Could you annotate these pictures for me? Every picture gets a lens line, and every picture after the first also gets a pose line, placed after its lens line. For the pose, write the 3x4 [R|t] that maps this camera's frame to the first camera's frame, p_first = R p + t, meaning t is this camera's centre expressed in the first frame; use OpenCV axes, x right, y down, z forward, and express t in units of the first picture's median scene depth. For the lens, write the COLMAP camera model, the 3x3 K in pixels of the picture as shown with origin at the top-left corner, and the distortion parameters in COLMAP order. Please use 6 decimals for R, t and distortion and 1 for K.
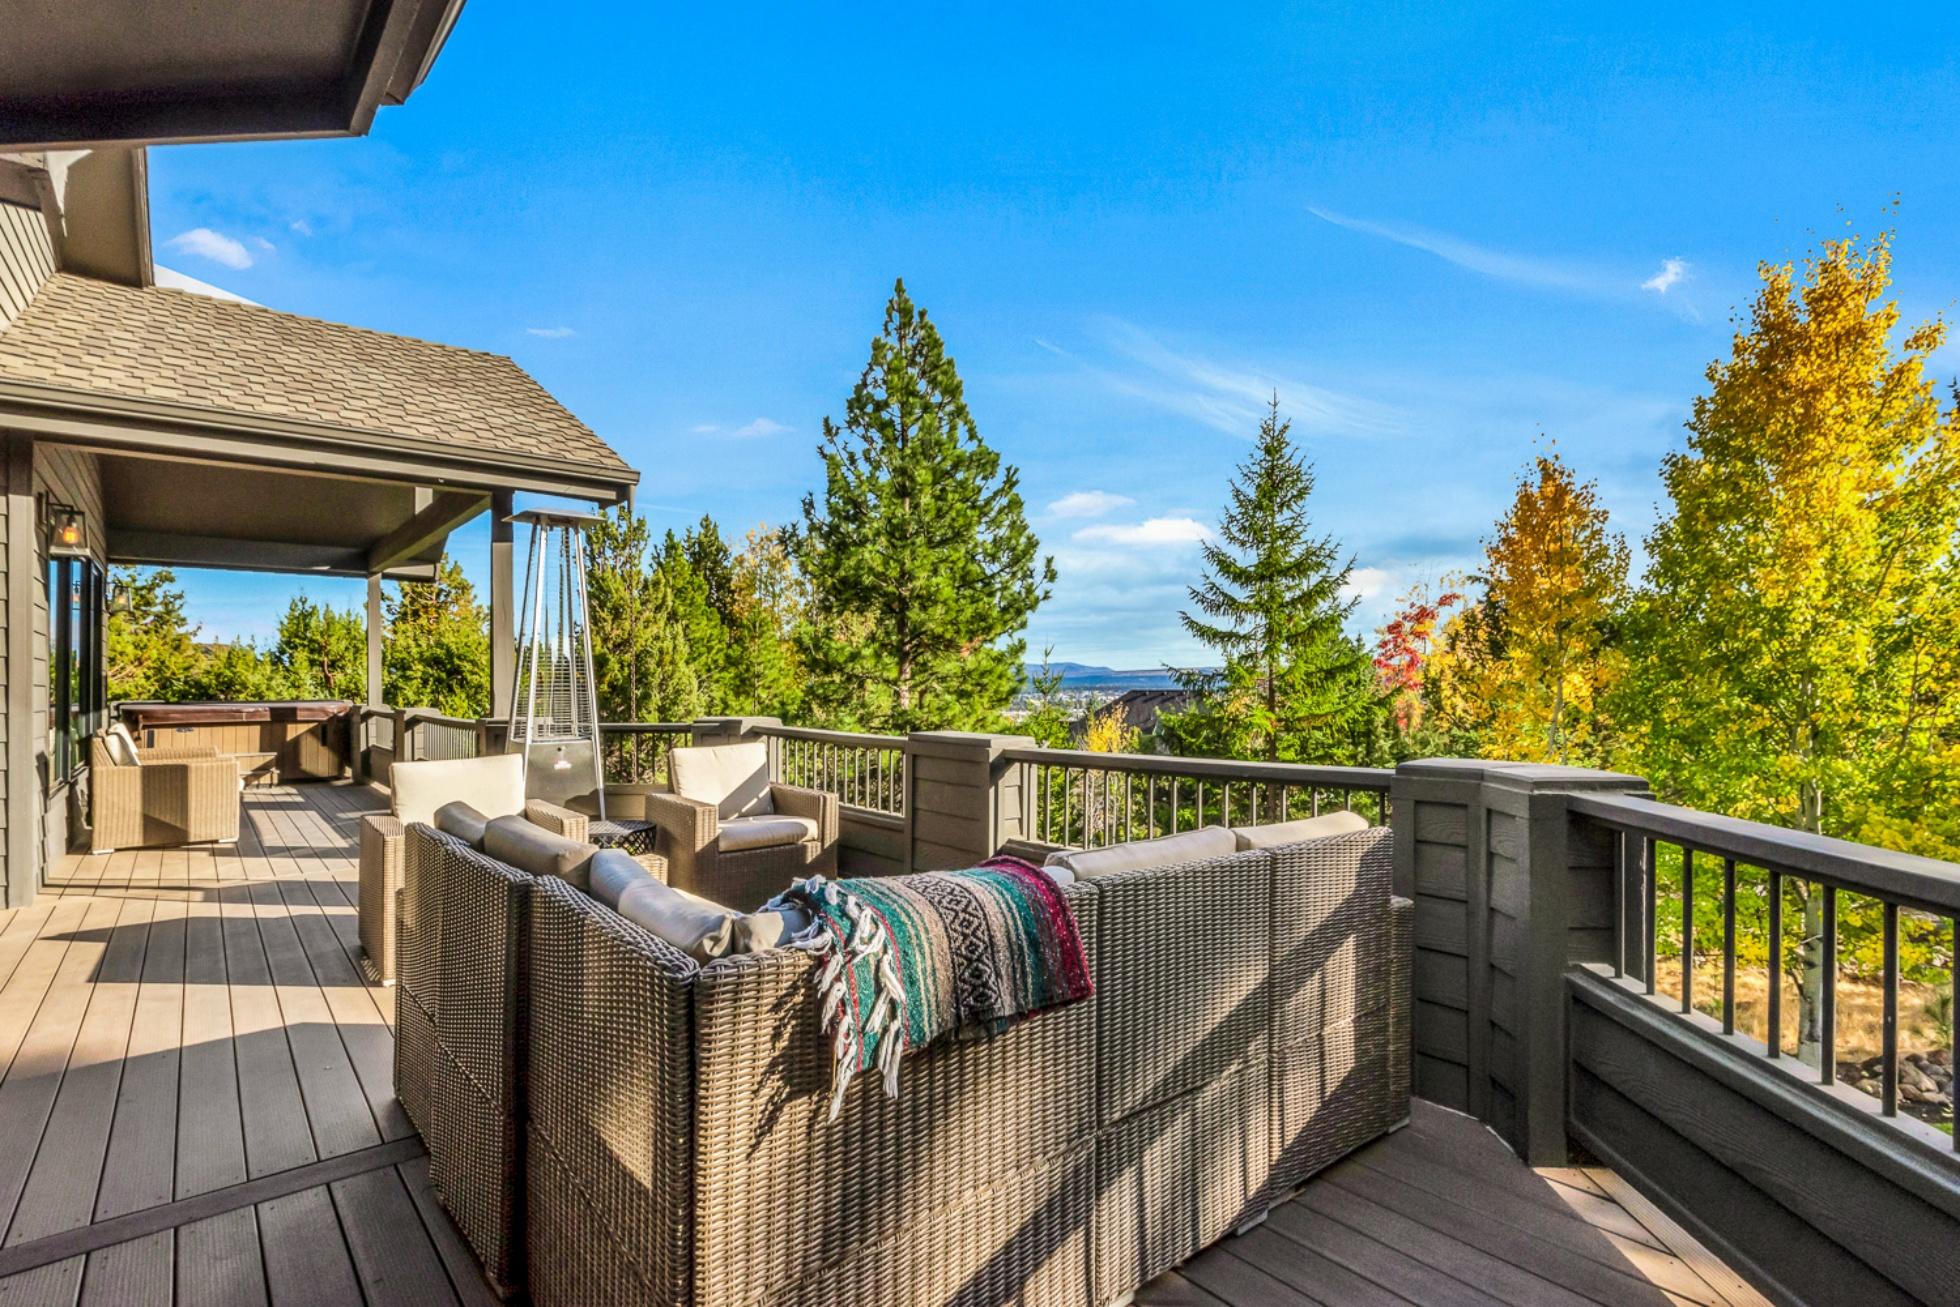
lens RADIAL K [[924.2, 0, 973.4], [0, 924.2, 658.4], [0, 0, 1]] dist [0.024960, -0.022094]
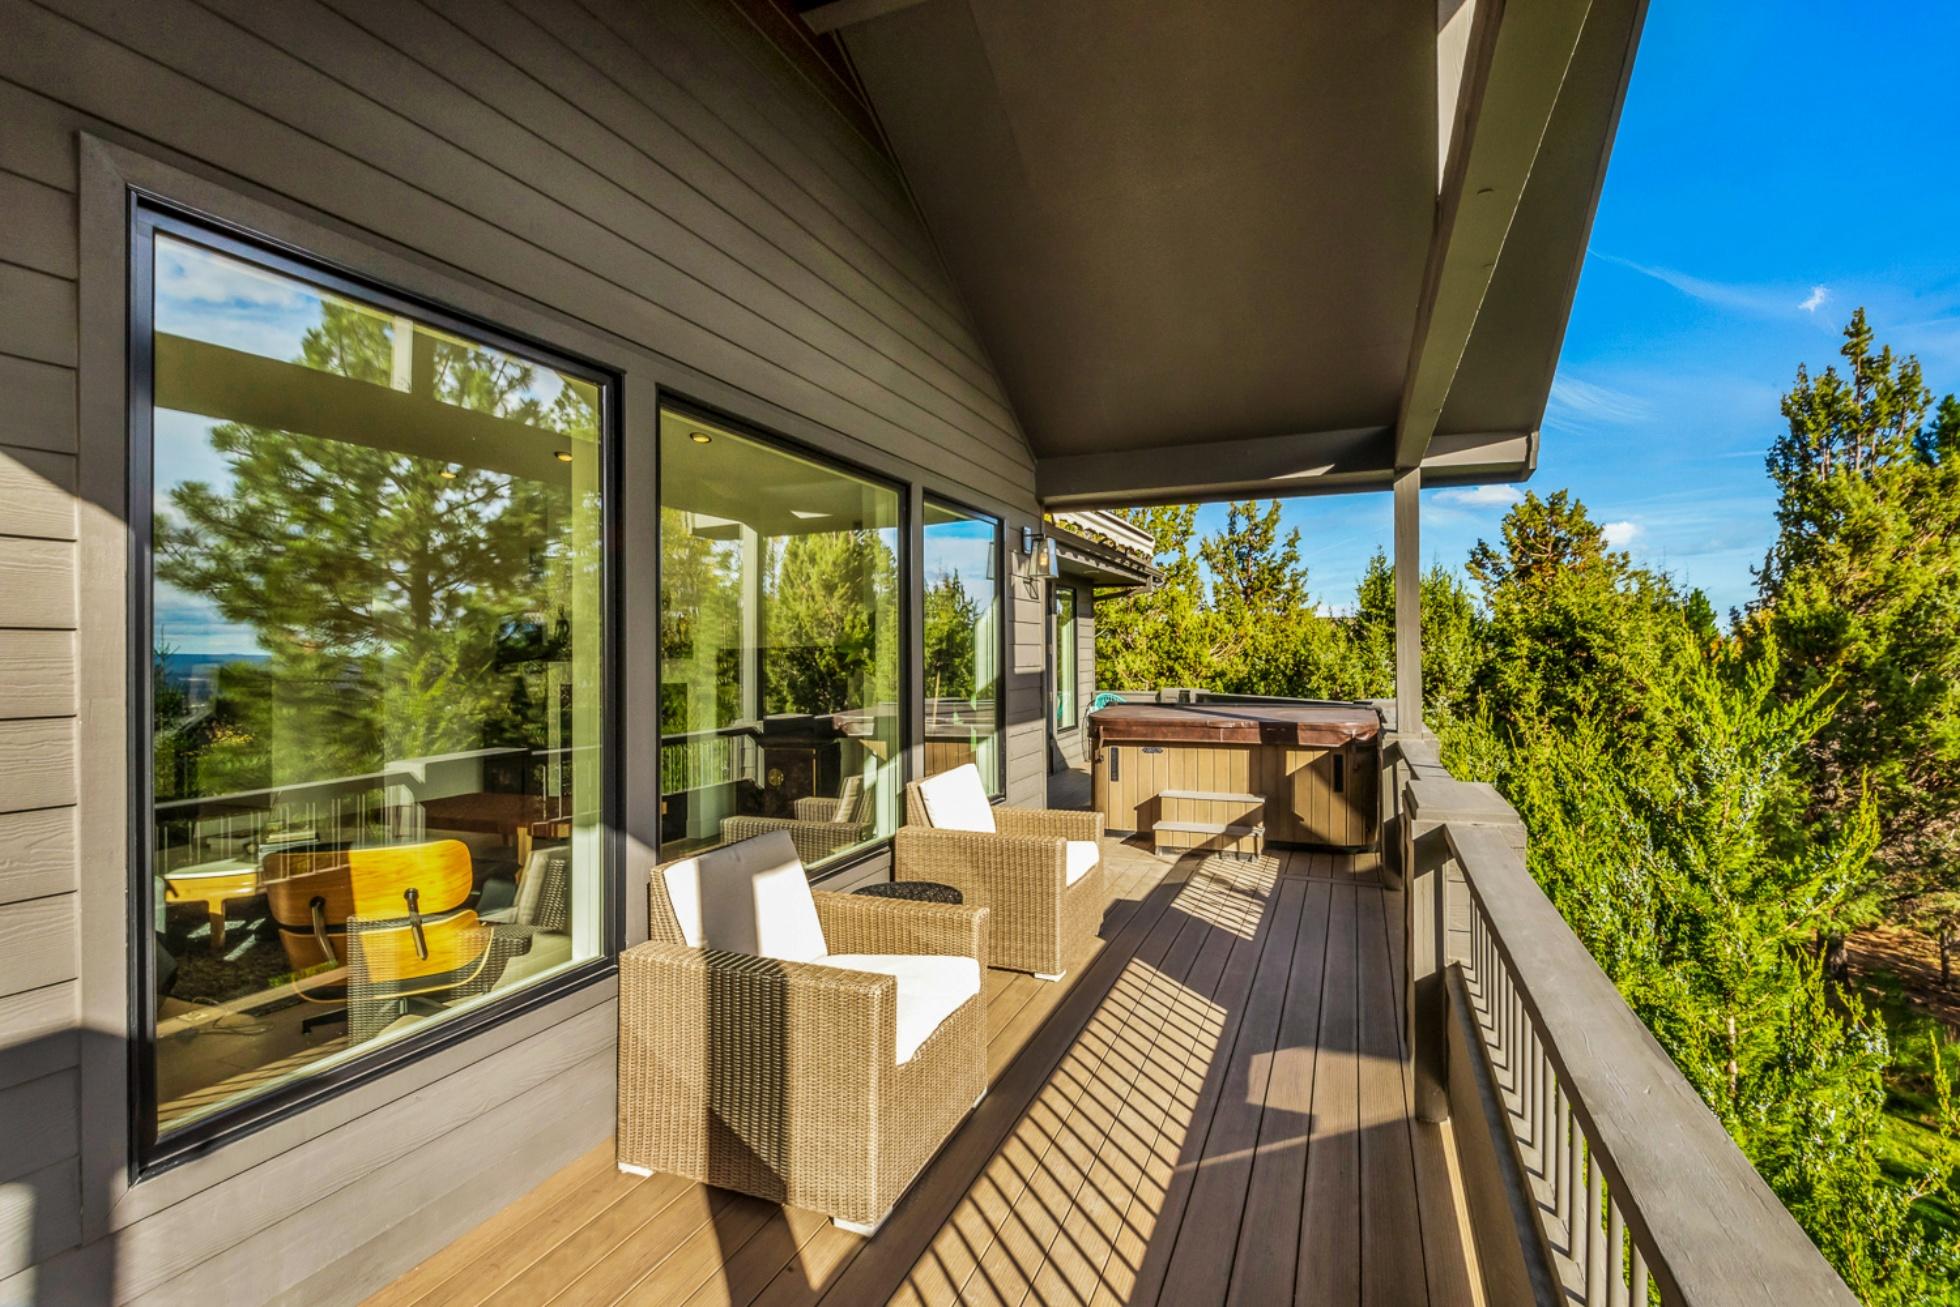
lens RADIAL K [[924.2, 0, 973.4], [0, 924.2, 658.4], [0, 0, 1]] dist [0.024960, -0.022094]
pose [[0.465347, 0.005190, -0.885113, -0.150512], [0.026805, 0.999442, 0.019954, -0.002797], [0.884722, -0.033011, 0.464948, 0.272946]]
